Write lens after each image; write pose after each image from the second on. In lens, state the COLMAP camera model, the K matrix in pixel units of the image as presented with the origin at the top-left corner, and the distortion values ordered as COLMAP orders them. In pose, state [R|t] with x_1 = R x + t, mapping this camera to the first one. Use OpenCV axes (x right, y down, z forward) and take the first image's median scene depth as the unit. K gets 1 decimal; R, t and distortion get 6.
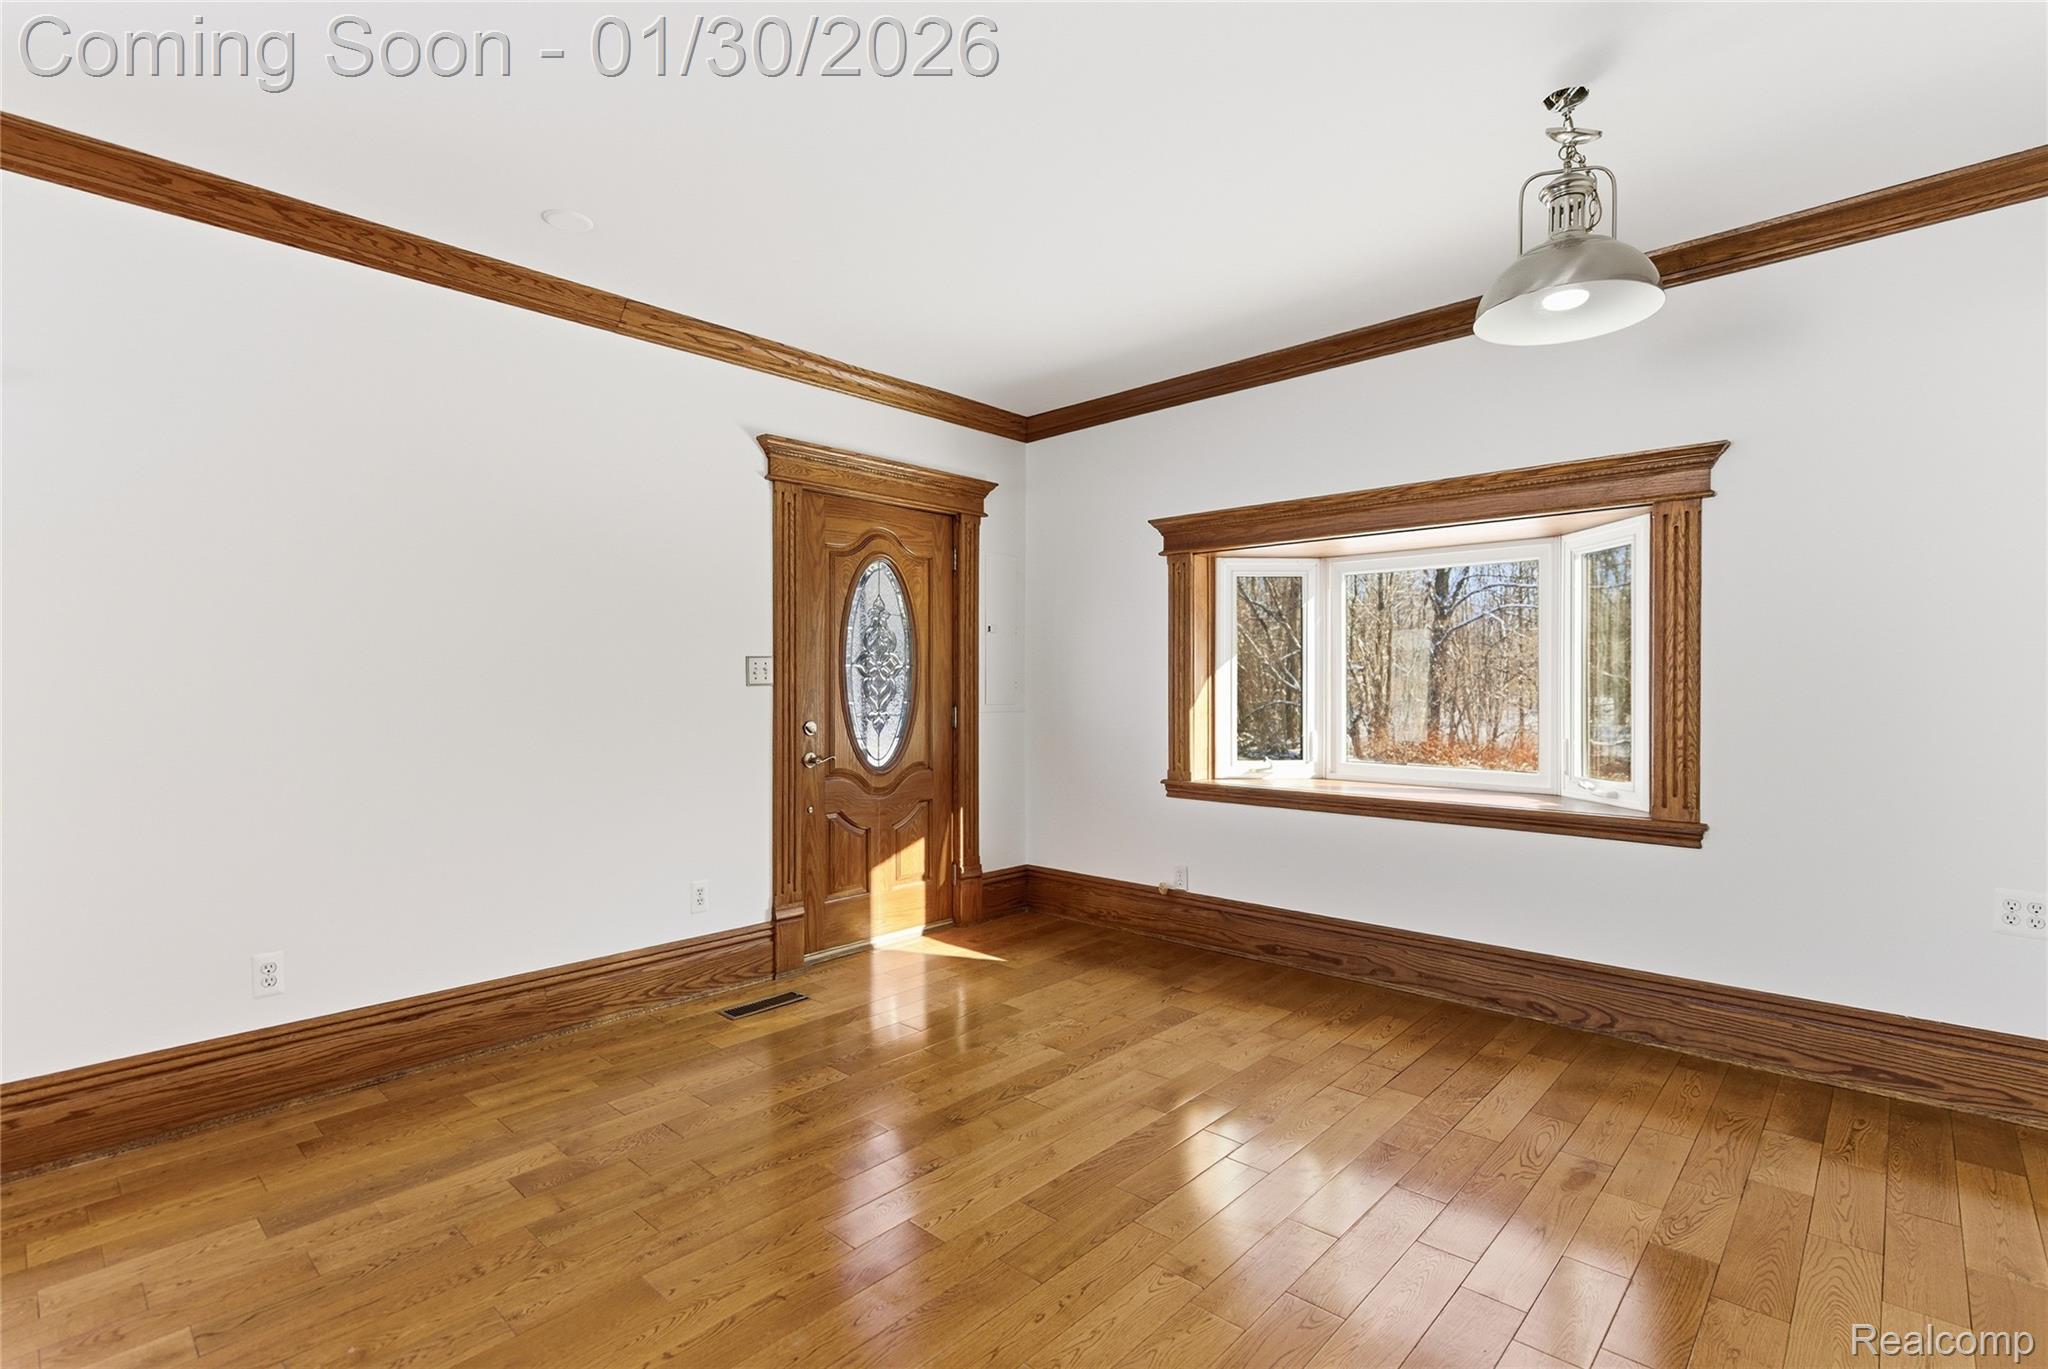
lens RADIAL K [[938.2, 0, 1028.0], [0, 938.2, 684.4], [0, 0, 1]] dist [0.004843, 0.000210]
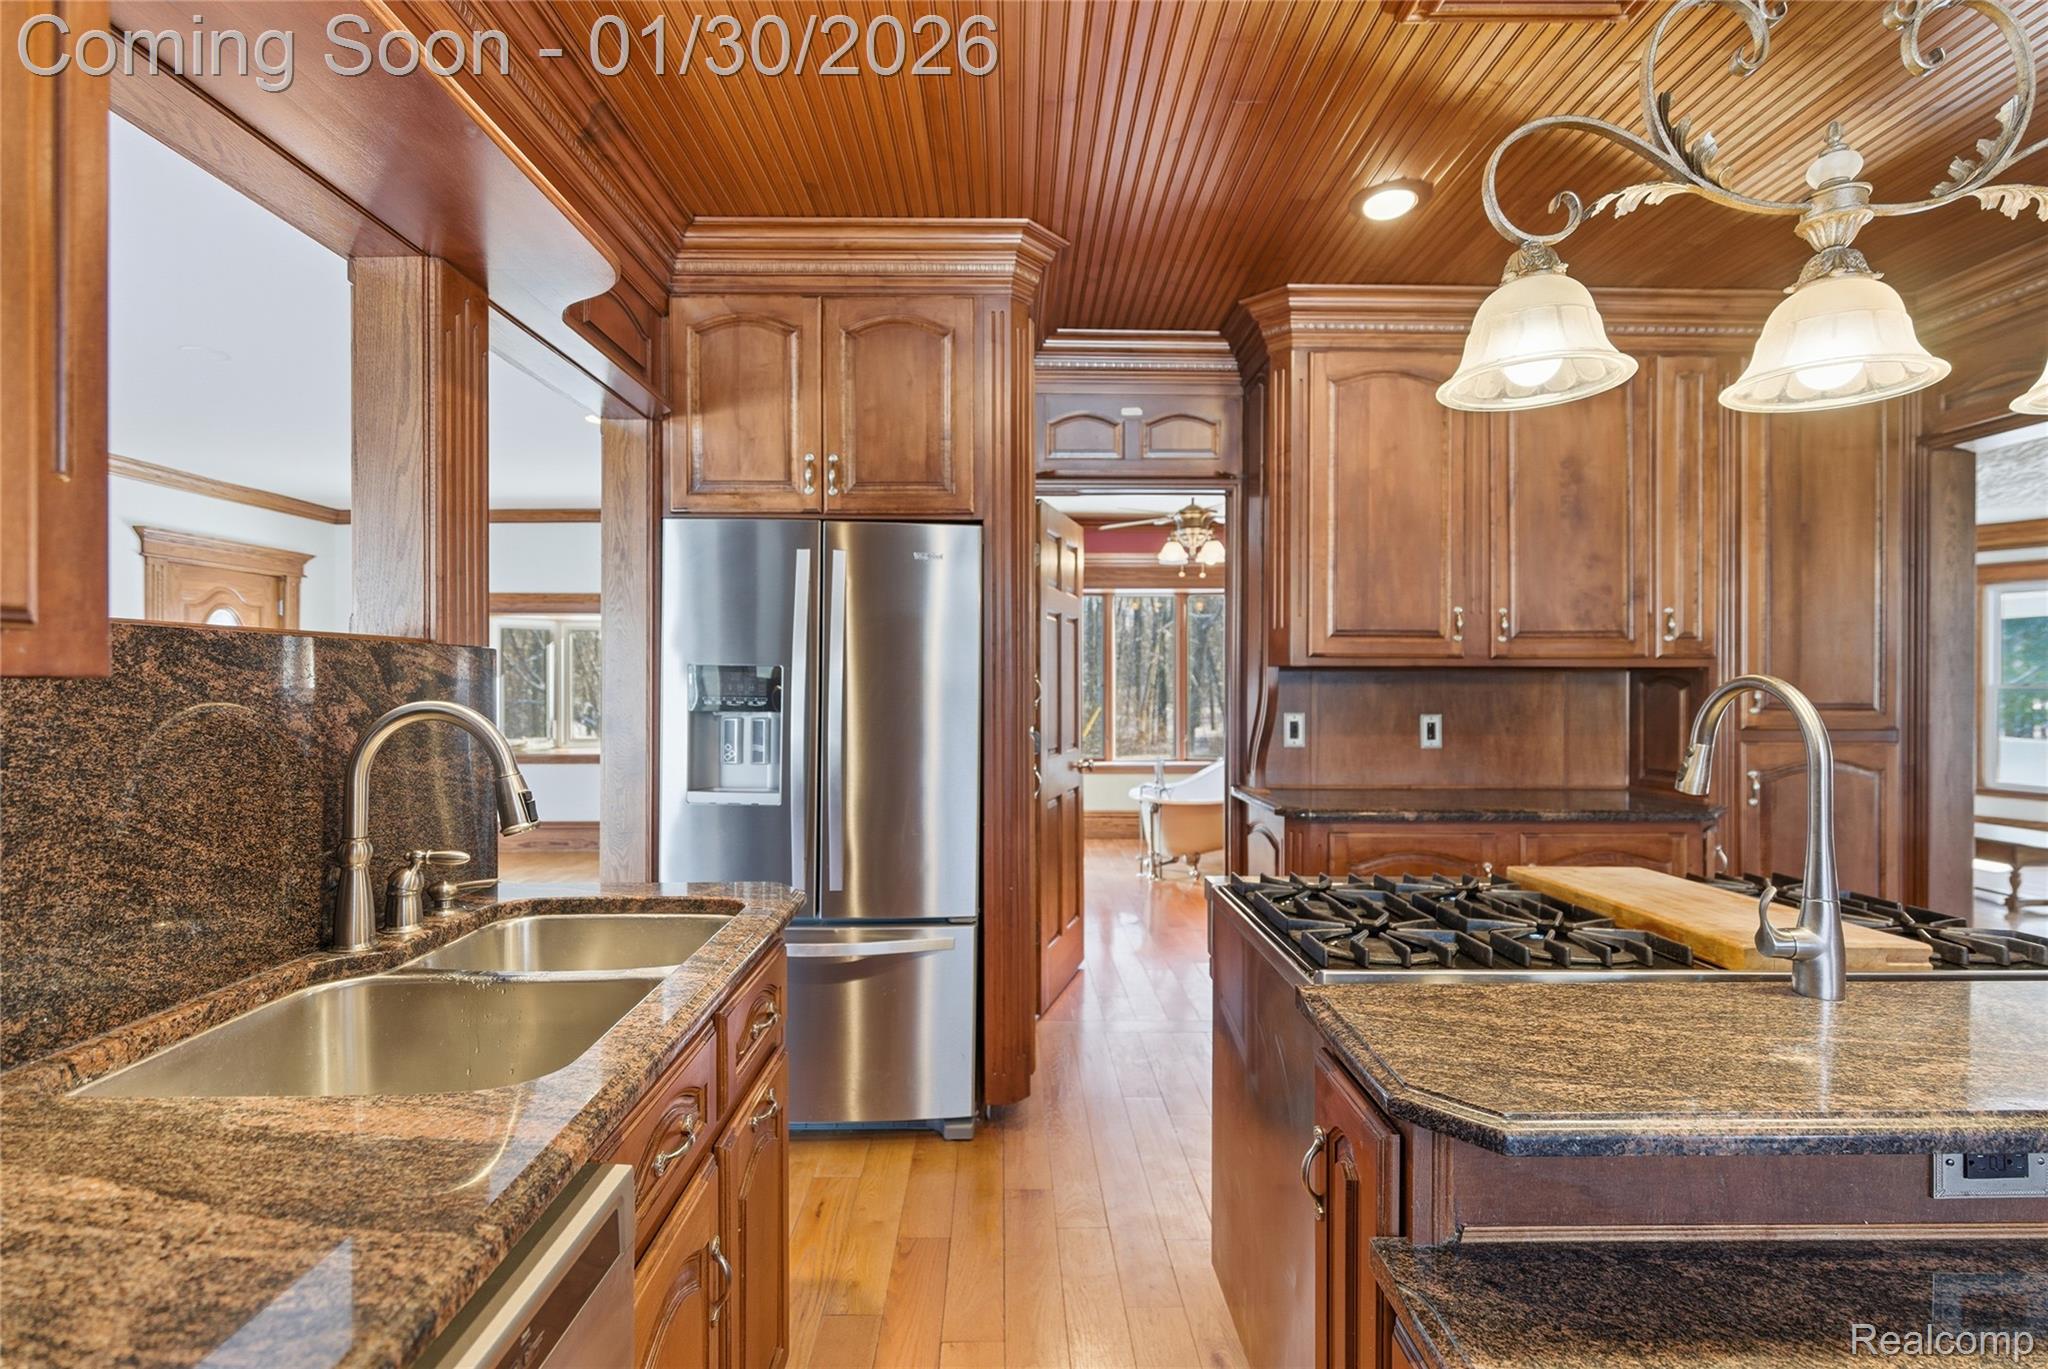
lens RADIAL K [[938.2, 0, 1028.1], [0, 938.2, 682.1], [0, 0, 1]] dist [0.004843, 0.000210]
pose [[0.727459, -0.002601, 0.686147, -0.248314], [0.000825, 0.999995, 0.002916, -0.025050], [-0.686151, -0.001555, 0.727457, -0.865874]]
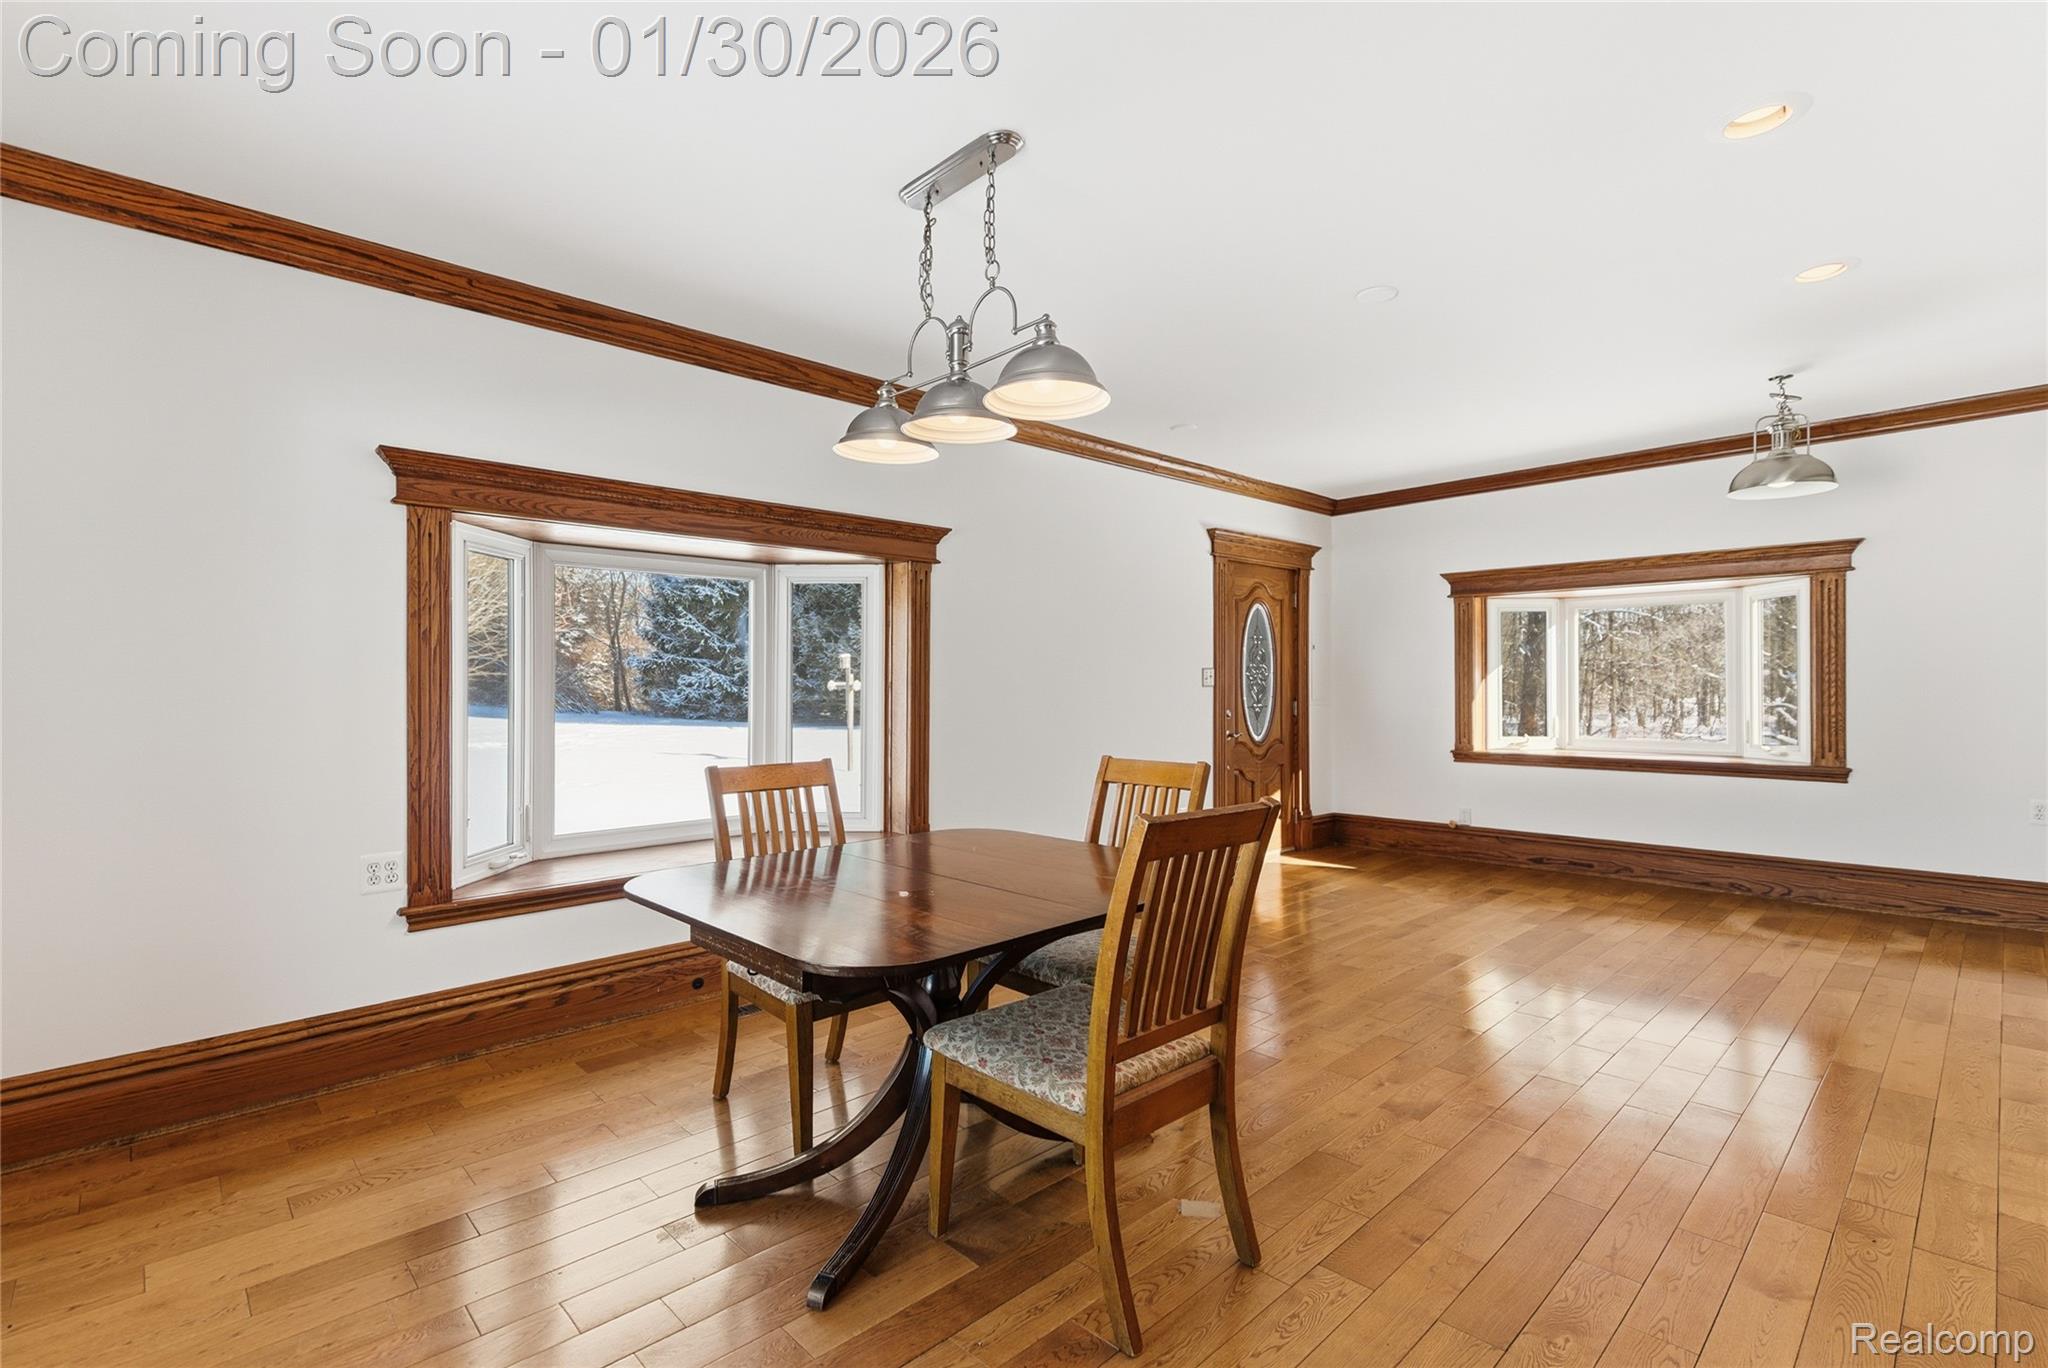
lens RADIAL K [[938.2, 0, 1025.9], [0, 938.2, 679.7], [0, 0, 1]] dist [0.004843, 0.000210]
pose [[0.998494, -0.004177, -0.054702, -0.446019], [0.003708, 0.999956, -0.008658, 0.001751], [0.054736, 0.008442, 0.998465, -0.514950]]
